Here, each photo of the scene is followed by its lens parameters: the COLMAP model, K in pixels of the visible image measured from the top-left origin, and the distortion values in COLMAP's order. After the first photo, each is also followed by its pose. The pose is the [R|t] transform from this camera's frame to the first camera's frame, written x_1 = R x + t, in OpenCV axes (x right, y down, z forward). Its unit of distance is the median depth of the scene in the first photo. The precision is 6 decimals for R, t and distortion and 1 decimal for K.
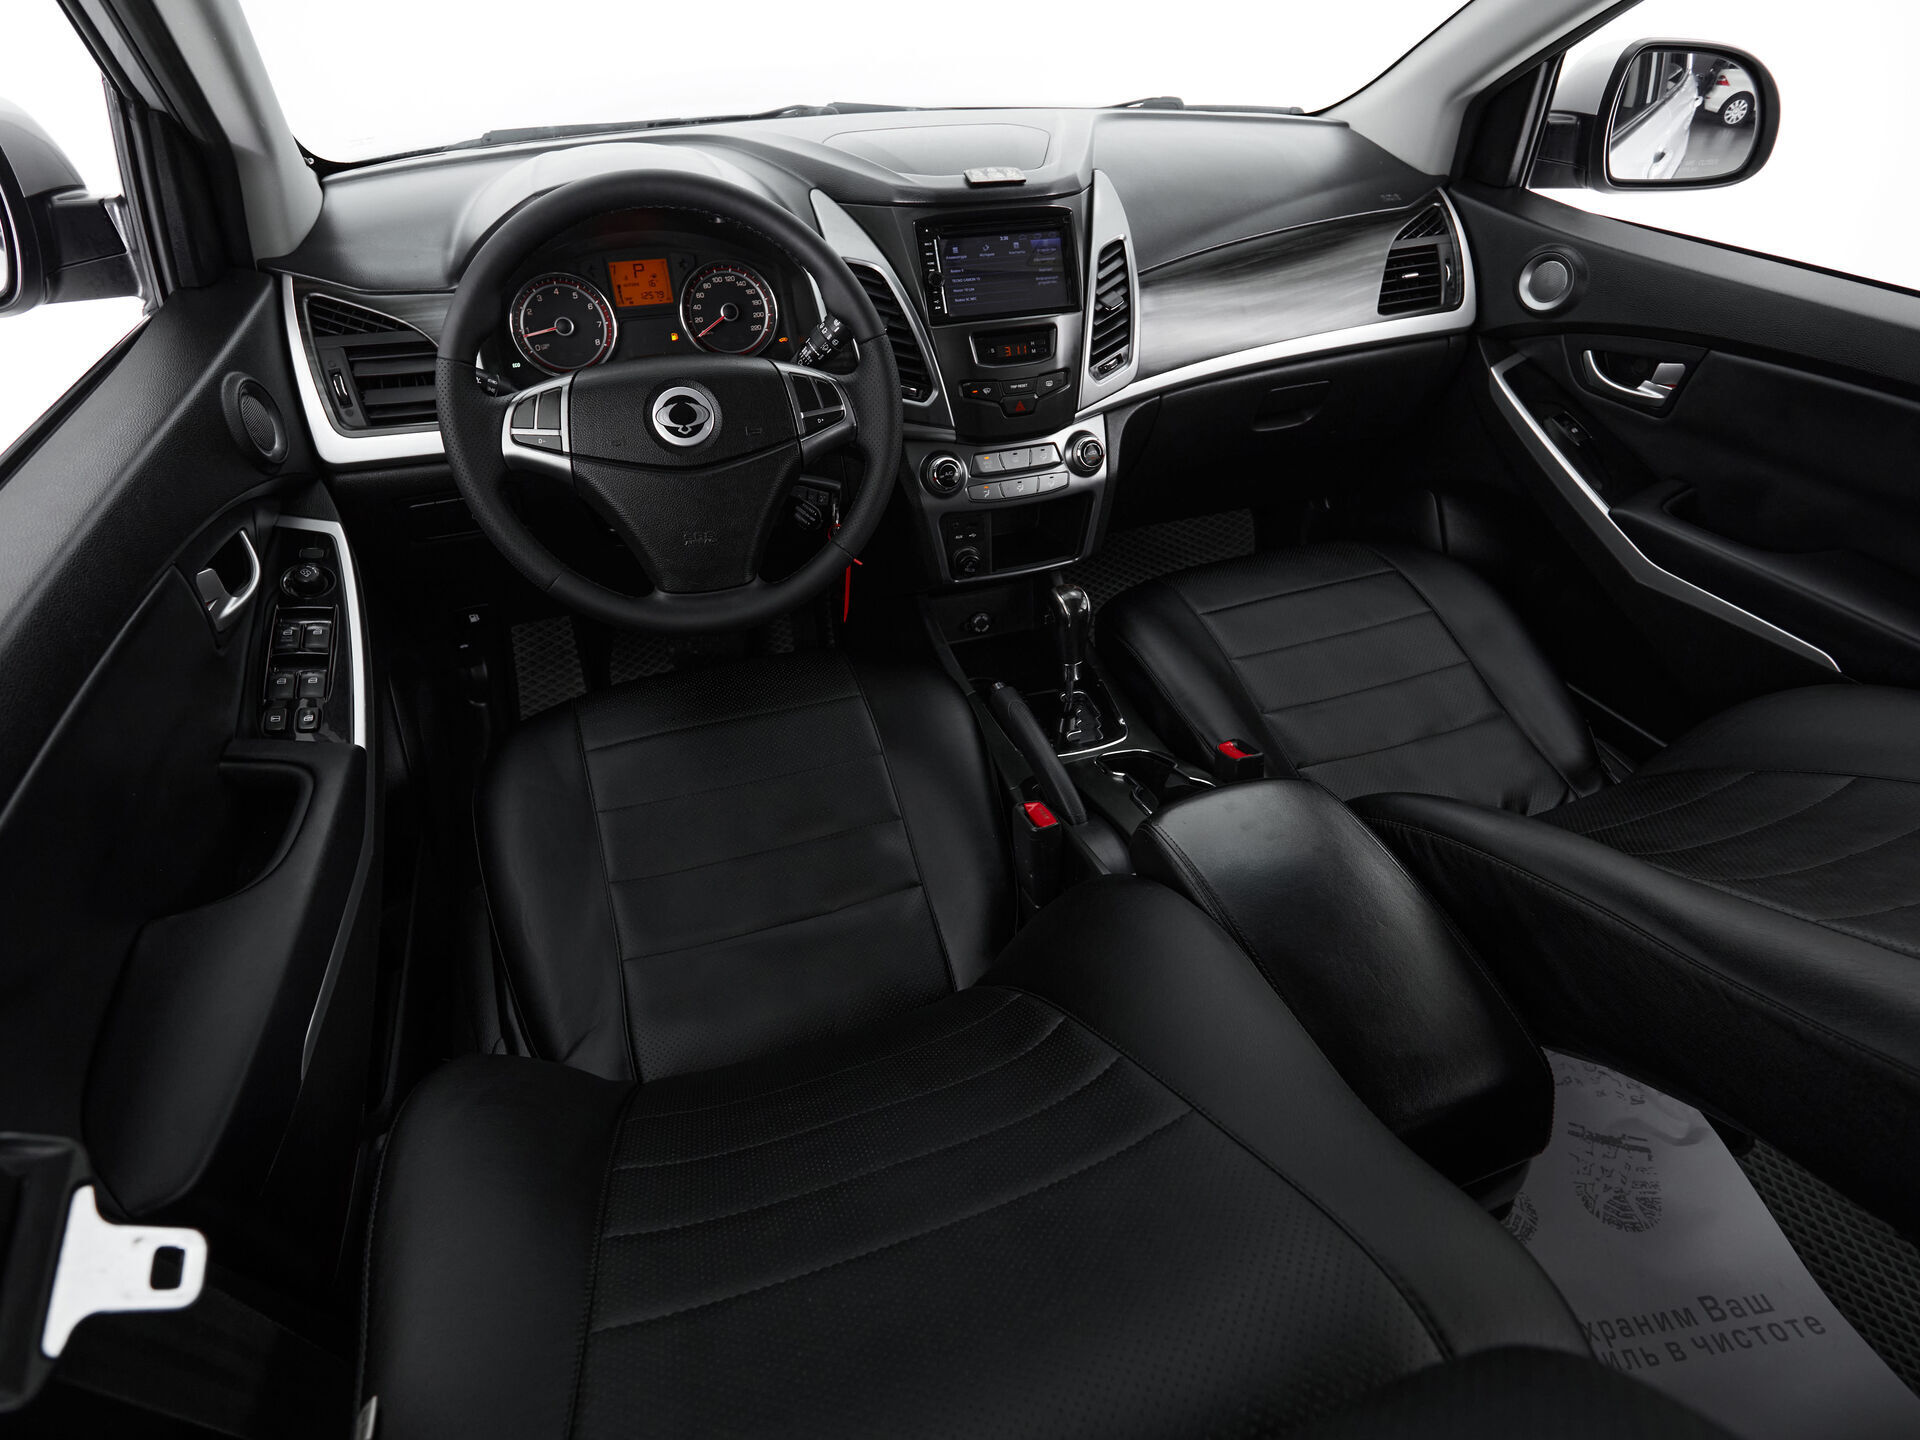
lens RADIAL K [[1014.8, 0, 956.5], [0, 1014.8, 715.5], [0, 0, 1]] dist [-0.000414, 0.000286]
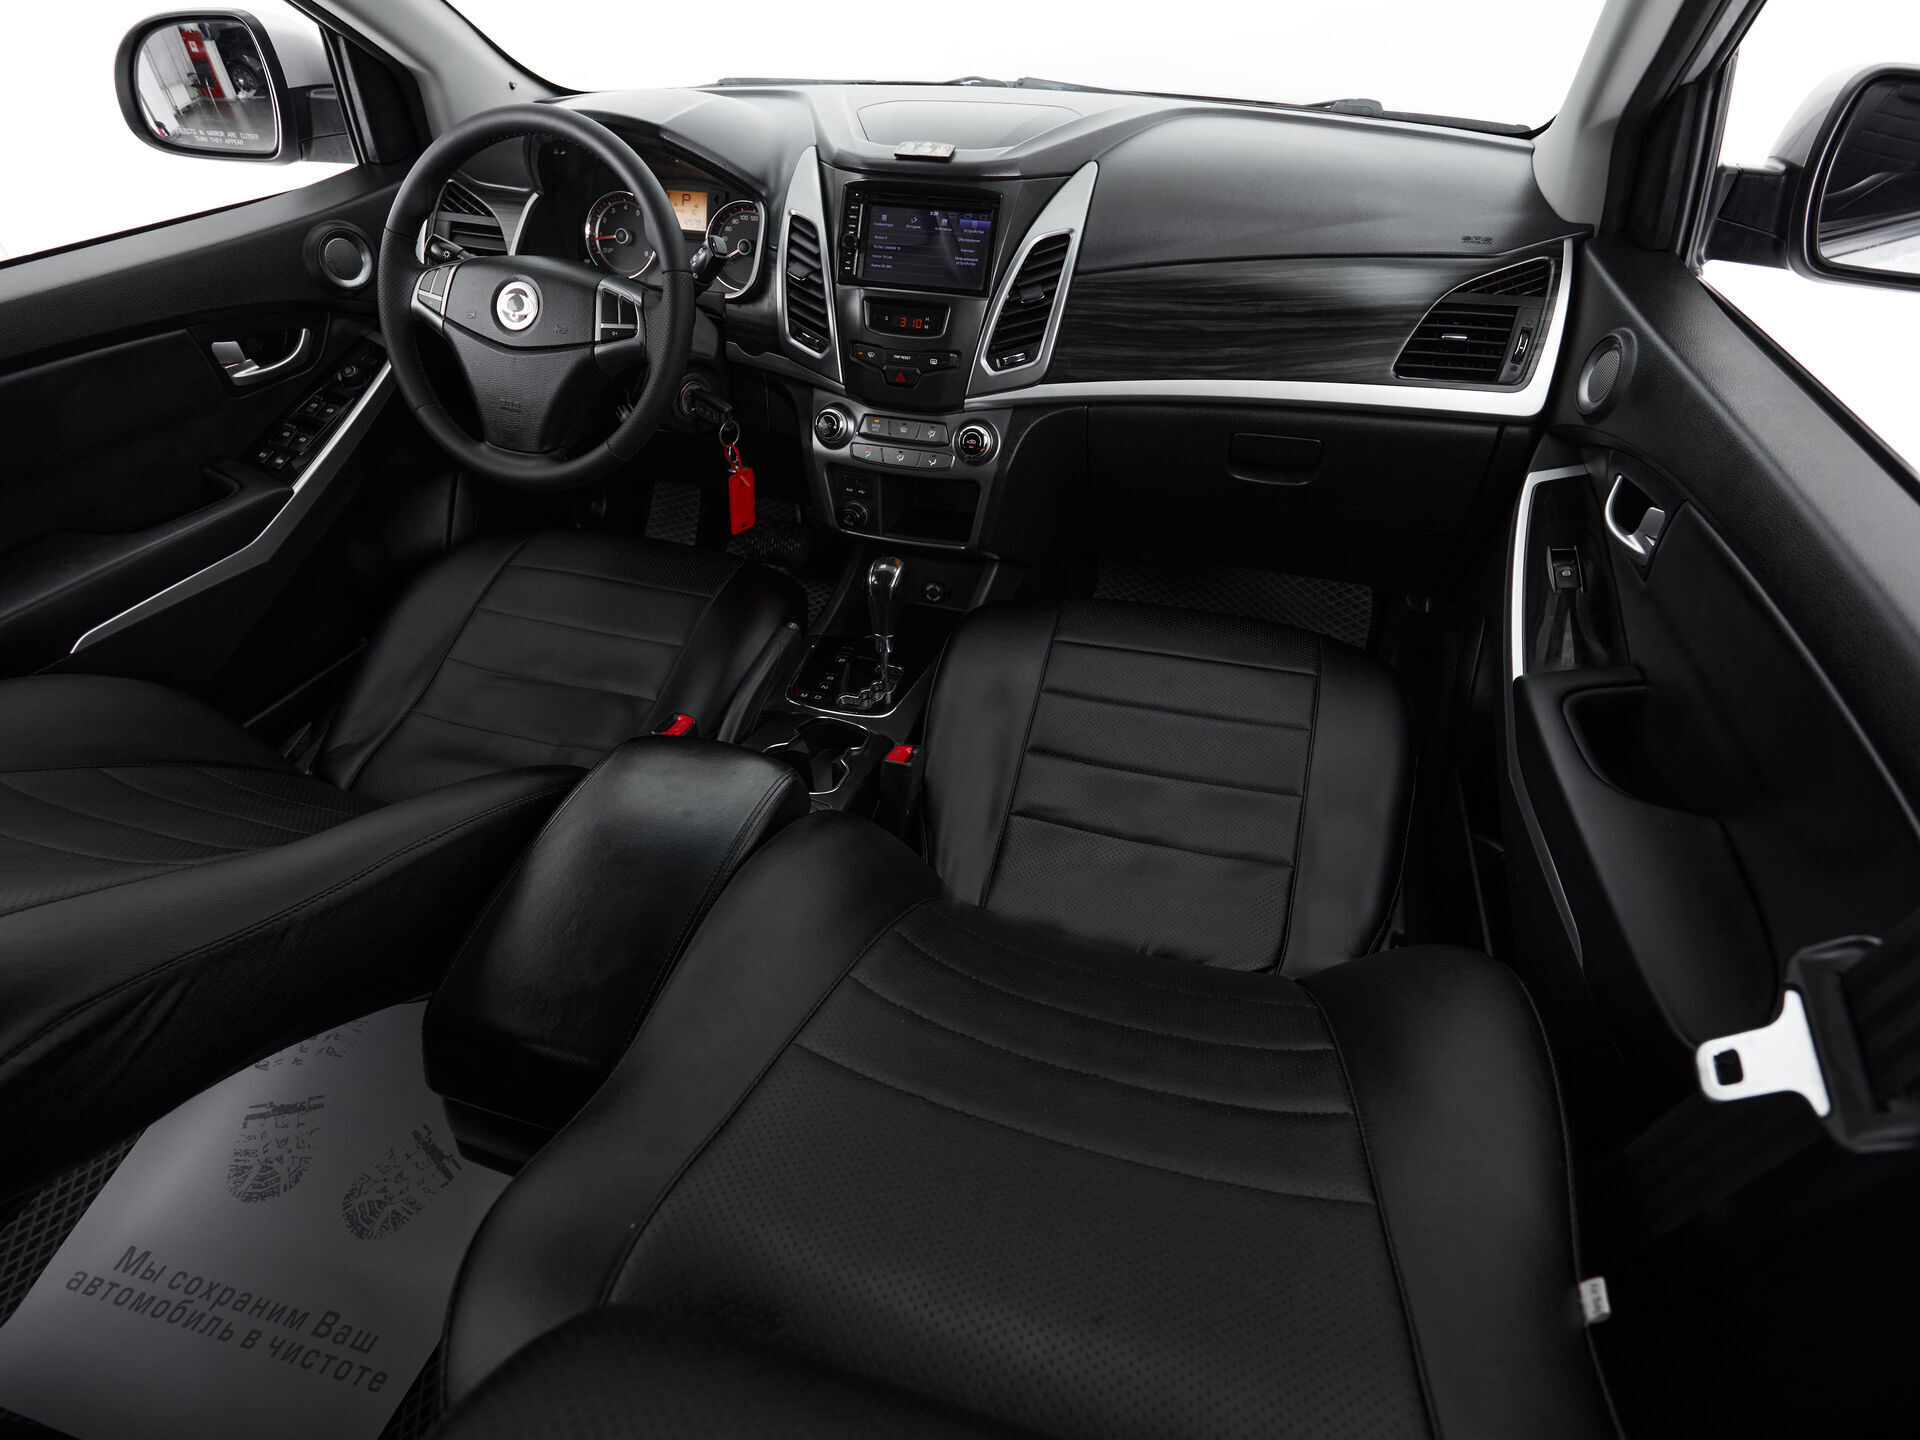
lens RADIAL K [[1014.8, 0, 956.5], [0, 1014.8, 715.5], [0, 0, 1]] dist [-0.000414, 0.000286]
pose [[0.815050, 0.358839, -0.454893, 0.682639], [-0.353026, 0.930125, 0.101191, -0.107626], [0.459419, 0.078113, 0.884778, 0.141305]]
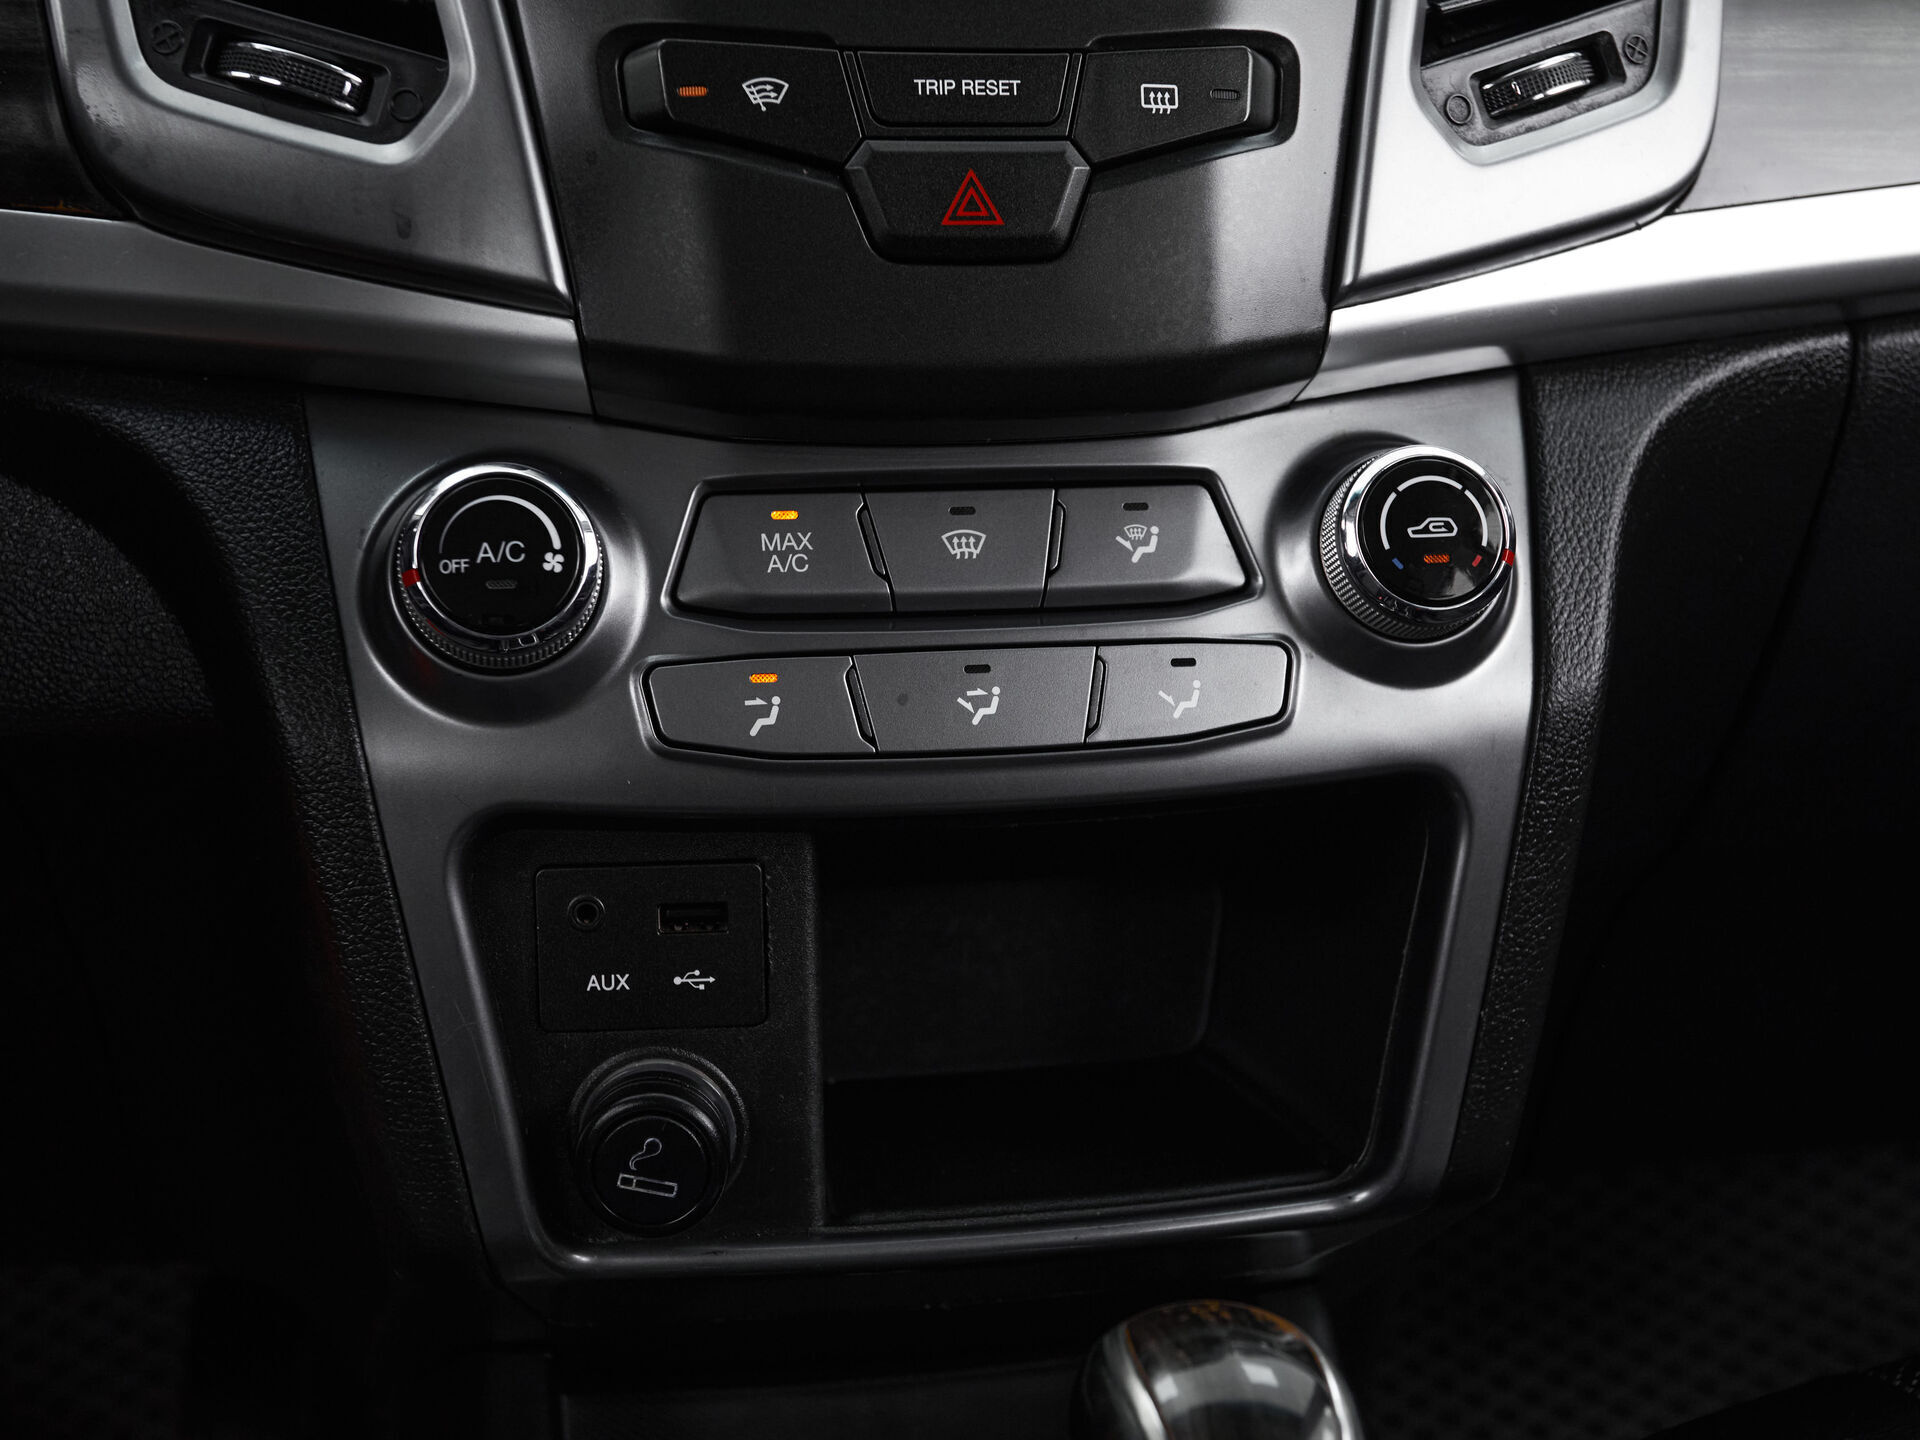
lens RADIAL K [[2525.9, 0, 972.3], [0, 2525.9, 727.3], [0, 0, 1]] dist [0.029009, 0.041282]
pose [[0.986475, 0.039480, -0.159088, 0.129567], [-0.099436, 0.915714, -0.389334, -0.061869], [0.130308, 0.399887, 0.907254, 0.641588]]
